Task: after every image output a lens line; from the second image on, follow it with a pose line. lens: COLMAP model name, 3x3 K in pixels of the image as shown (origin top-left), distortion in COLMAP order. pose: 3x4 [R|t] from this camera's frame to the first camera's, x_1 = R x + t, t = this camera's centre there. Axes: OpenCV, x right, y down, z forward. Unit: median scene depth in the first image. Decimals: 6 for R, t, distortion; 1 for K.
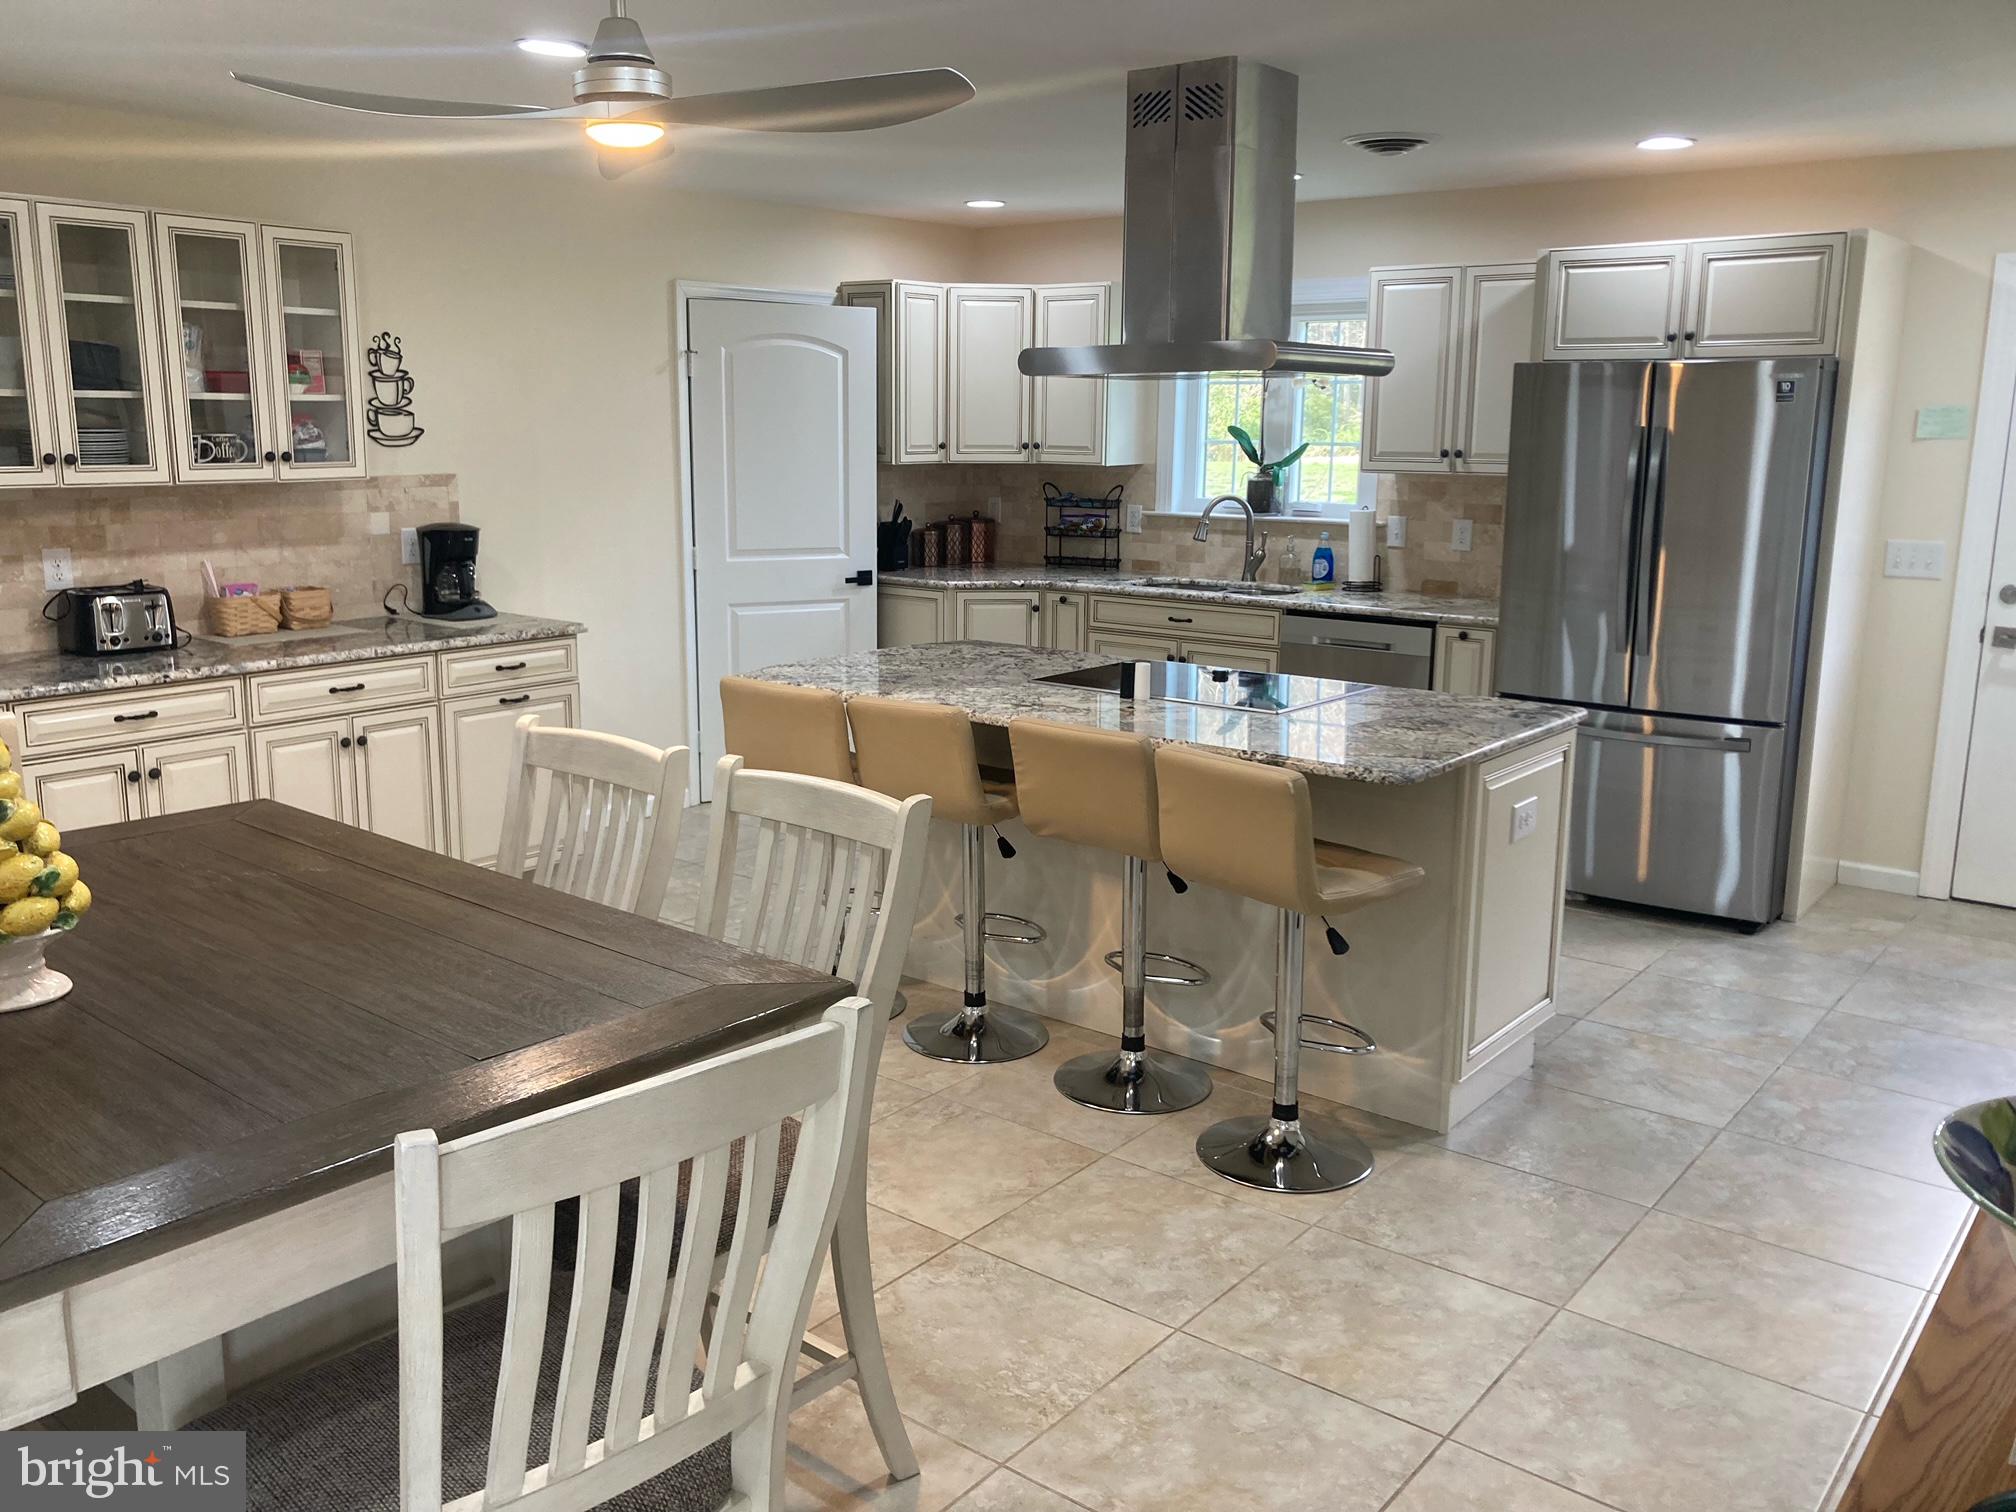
lens RADIAL K [[1664.6, 0, 1008.0], [0, 1664.6, 756.0], [0, 0, 1]] dist [-0.011111, 0.053948]
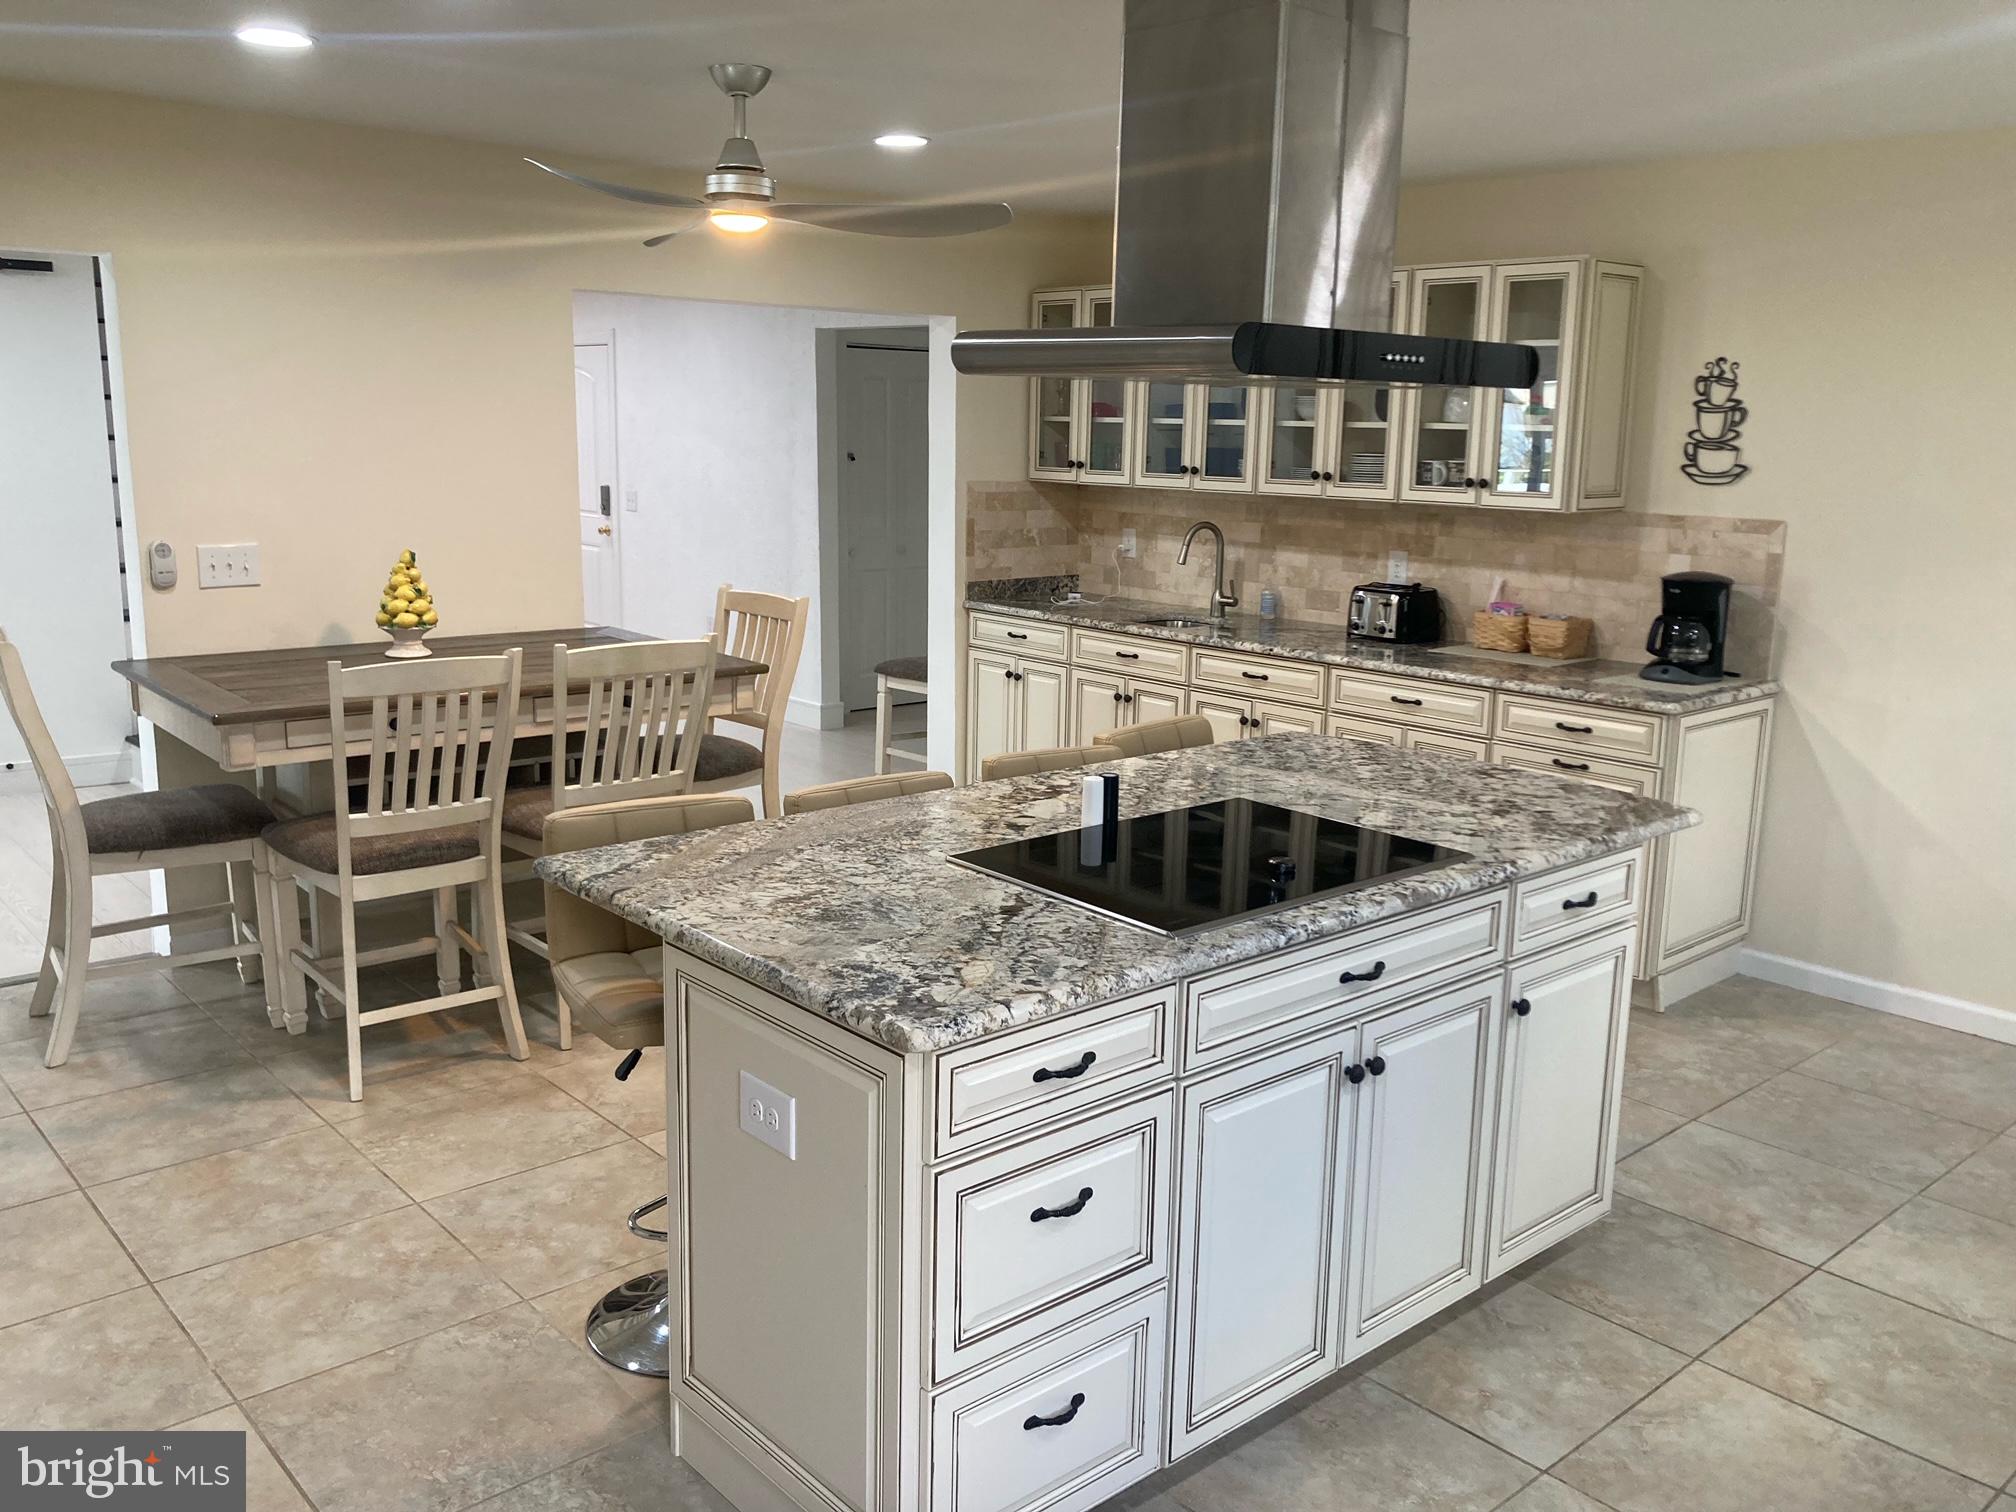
lens RADIAL K [[1664.6, 0, 1008.0], [0, 1664.6, 756.0], [0, 0, 1]] dist [-0.011111, 0.053948]
pose [[-0.168168, 0.188539, -0.967560, 0.636146], [-0.219634, 0.949699, 0.223232, -0.176930], [0.960979, 0.250049, -0.118300, 0.839742]]
